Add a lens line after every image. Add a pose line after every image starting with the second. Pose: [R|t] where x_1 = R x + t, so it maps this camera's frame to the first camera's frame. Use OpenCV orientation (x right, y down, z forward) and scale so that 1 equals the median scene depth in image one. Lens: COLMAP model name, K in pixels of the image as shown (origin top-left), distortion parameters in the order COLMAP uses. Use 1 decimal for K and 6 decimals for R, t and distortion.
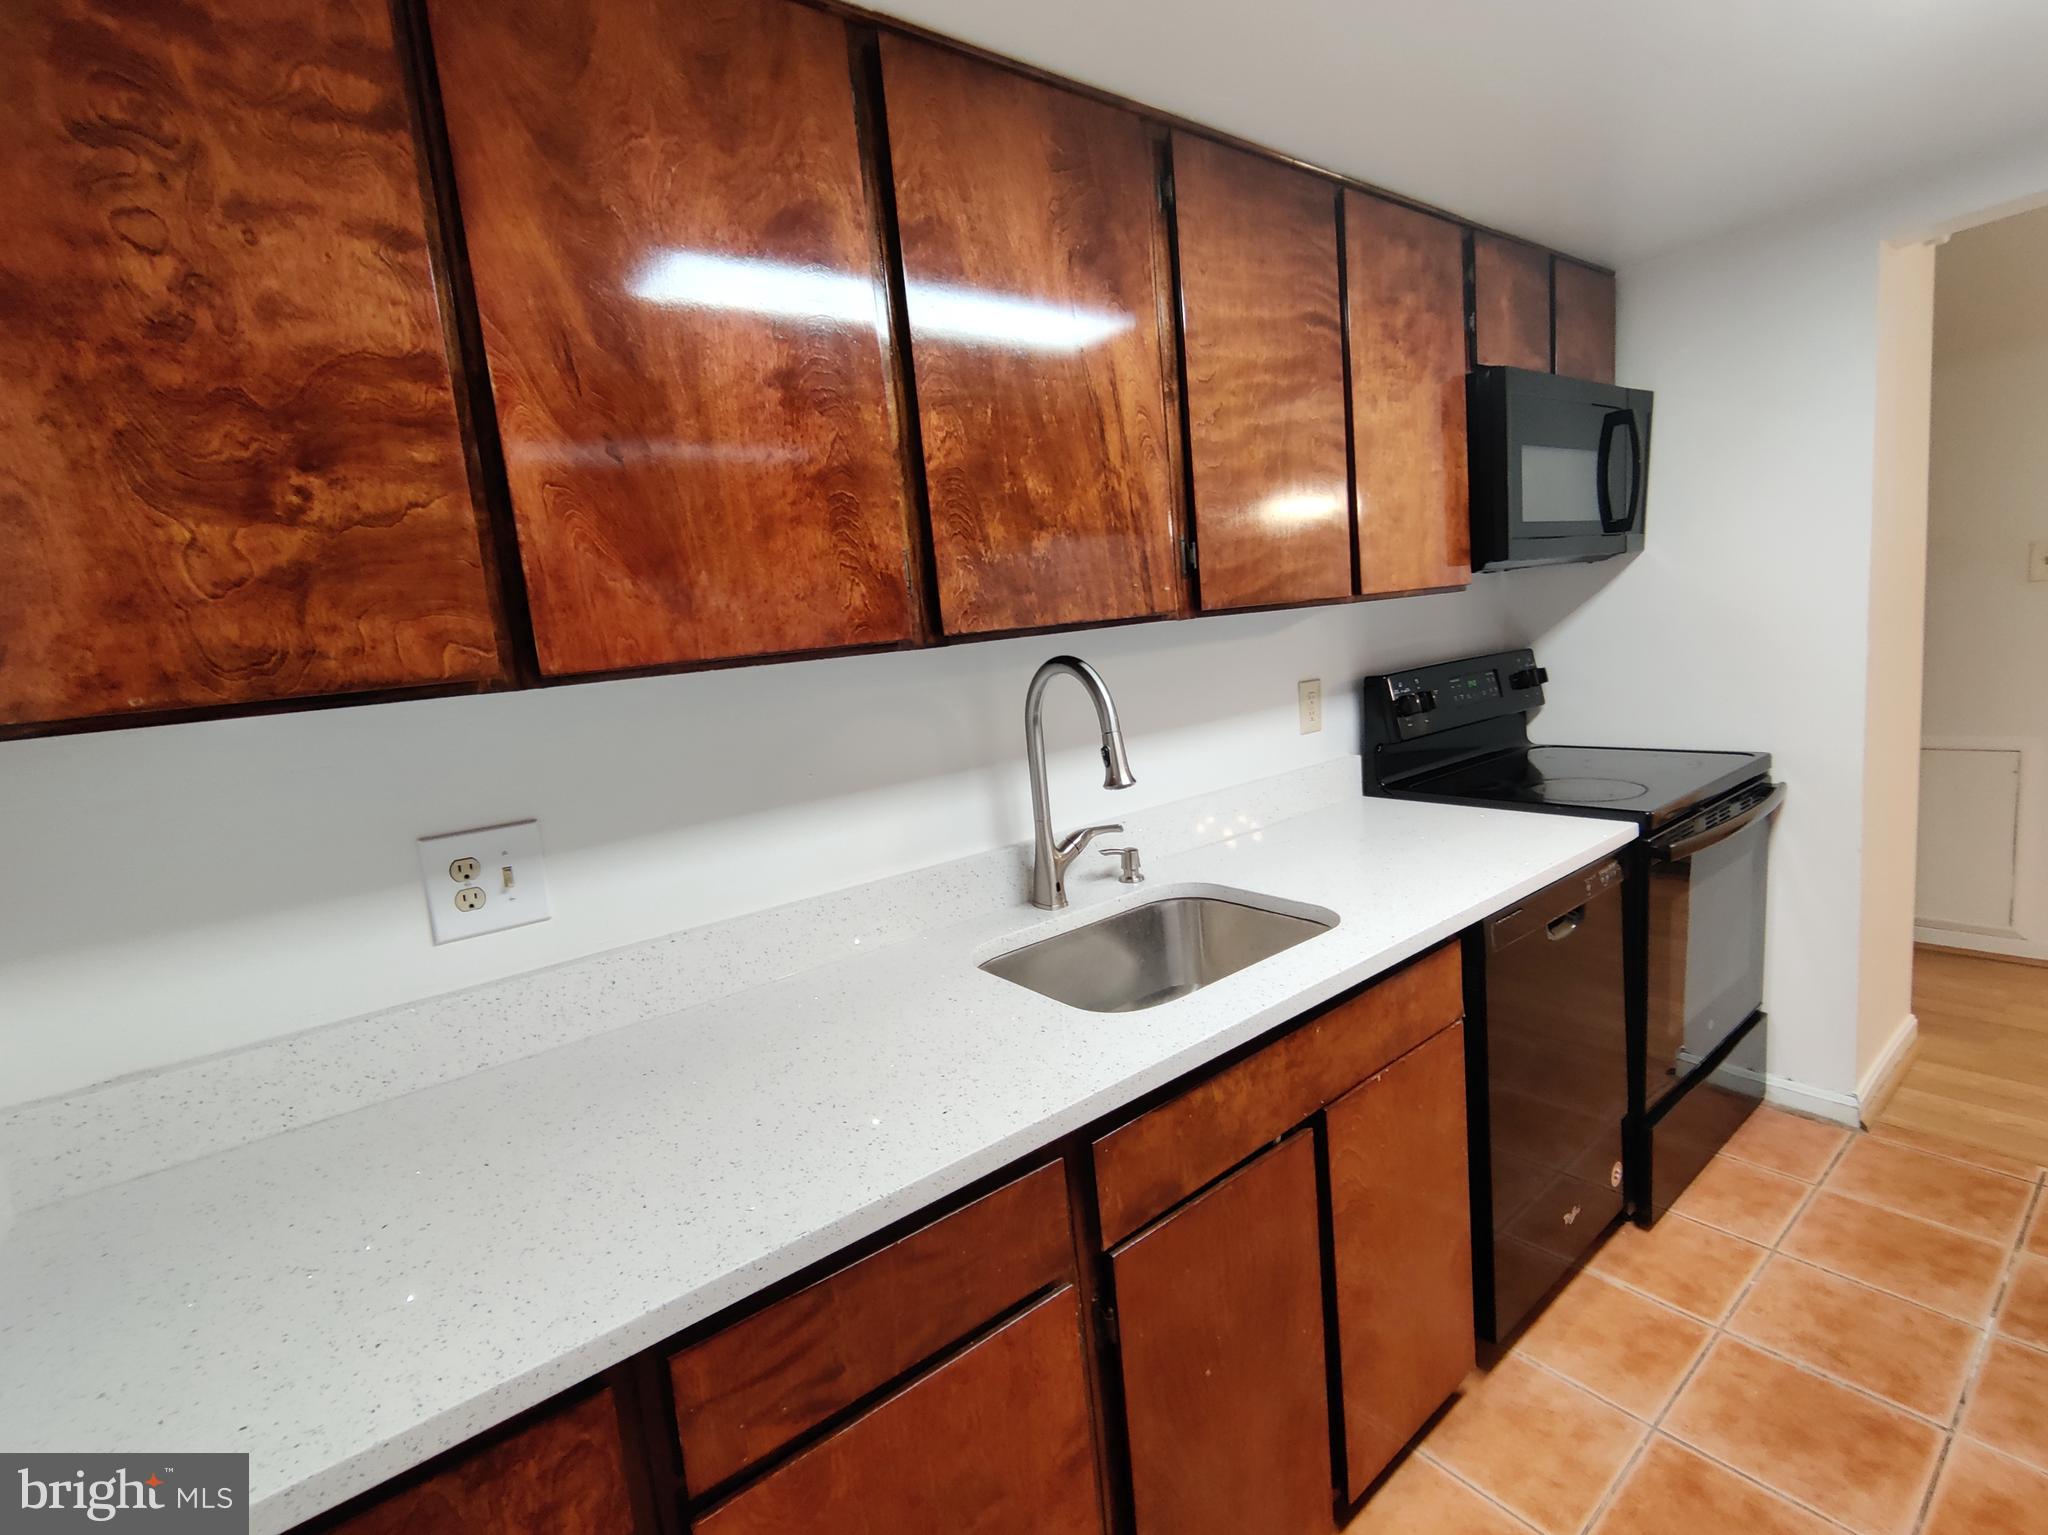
lens RADIAL K [[921.1, 0, 1051.5], [0, 921.1, 770.0], [0, 0, 1]] dist [-0.000354, 0.000649]
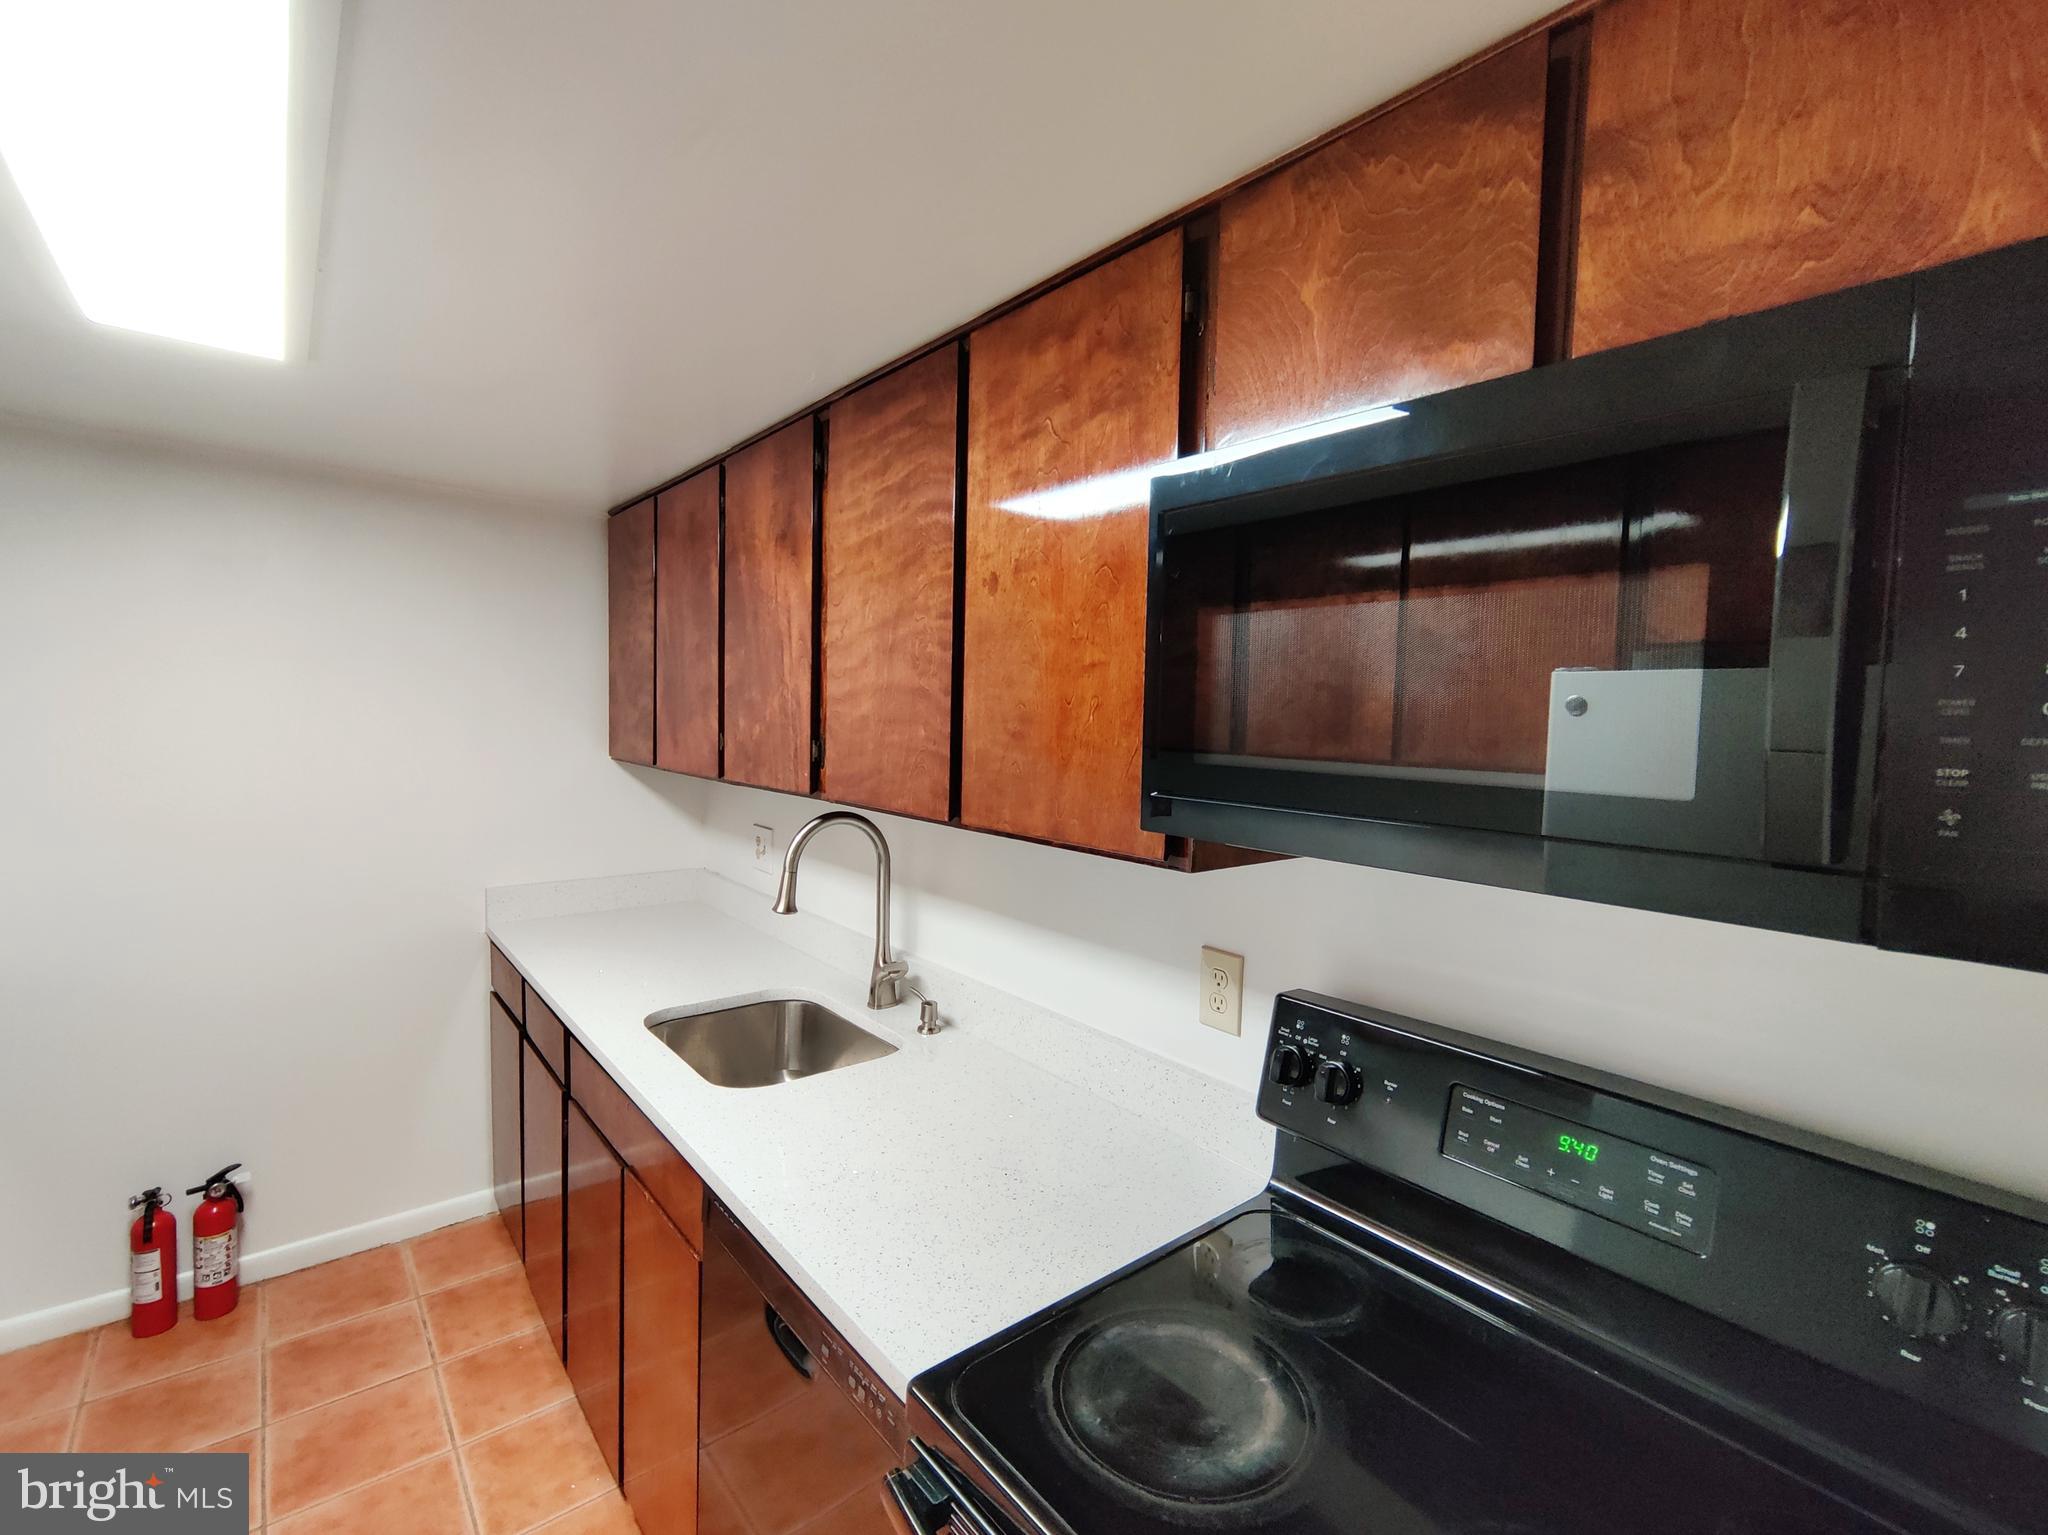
lens RADIAL K [[908.8, 0, 1029.9], [0, 908.8, 767.8], [0, 0, 1]] dist [0.004333, -0.005234]
pose [[0.030488, 0.155780, -0.987321, 1.346686], [-0.182760, 0.971997, 0.147718, -0.442594], [0.982685, 0.175939, 0.058105, 1.226186]]
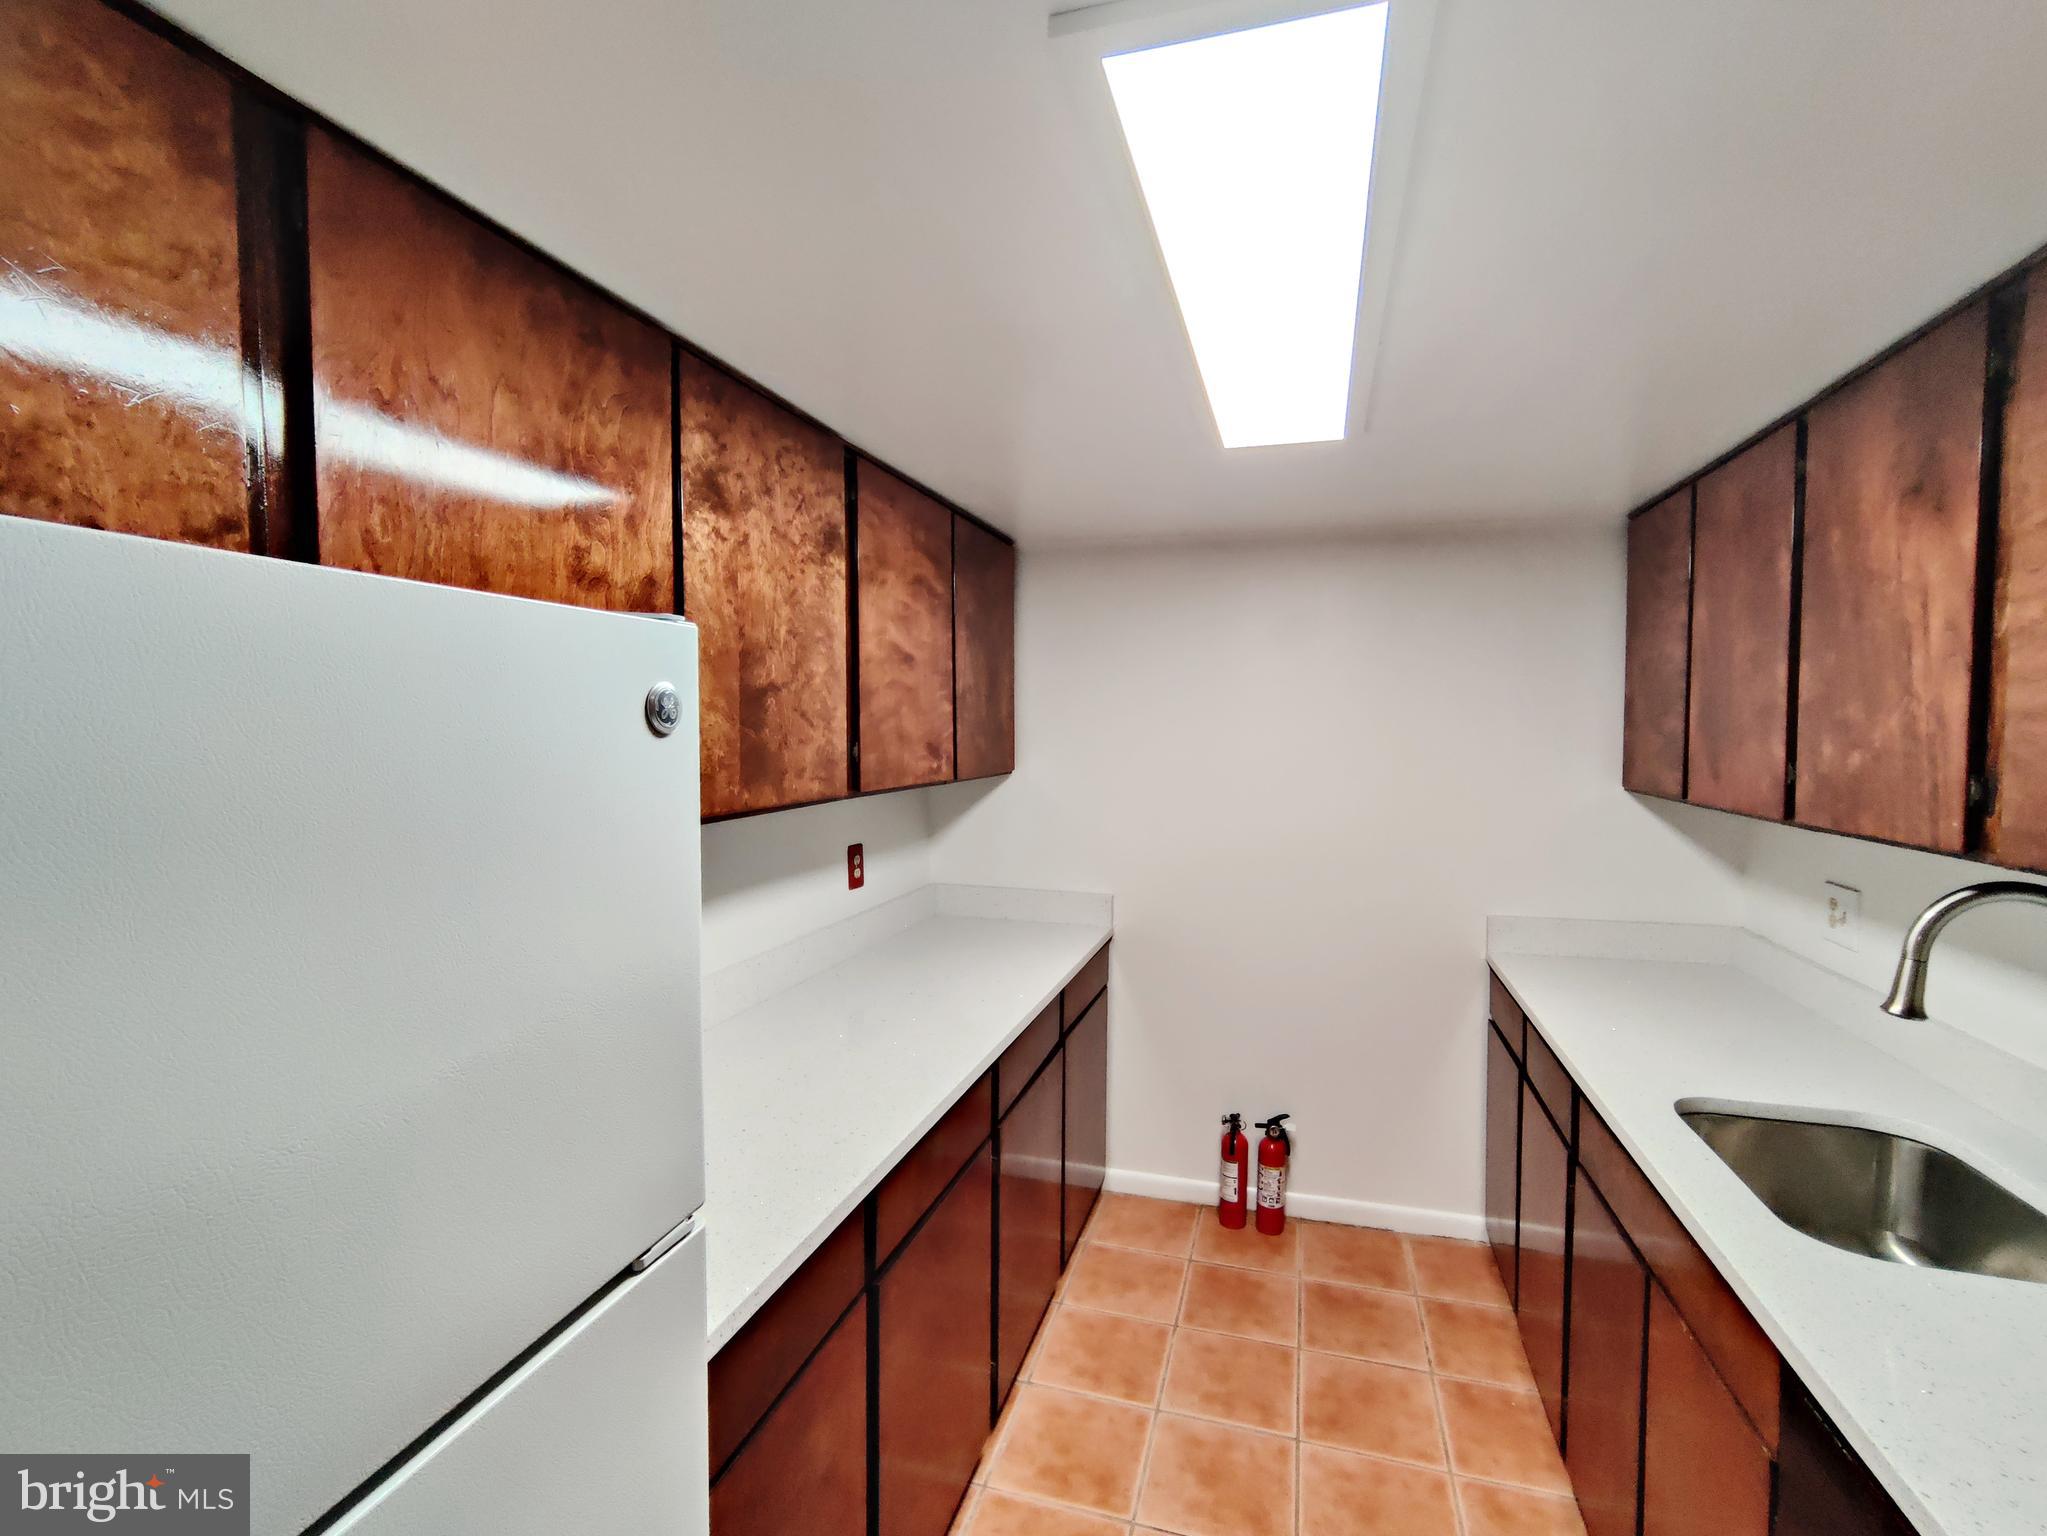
lens RADIAL K [[920.7, 0, 1051.0], [0, 920.7, 770.5], [0, 0, 1]] dist [-0.000354, 0.000649]
pose [[-0.801495, 0.123710, -0.585065, 1.298745], [-0.014655, 0.974011, 0.226027, -0.428022], [0.597822, 0.189733, -0.778852, 1.158808]]
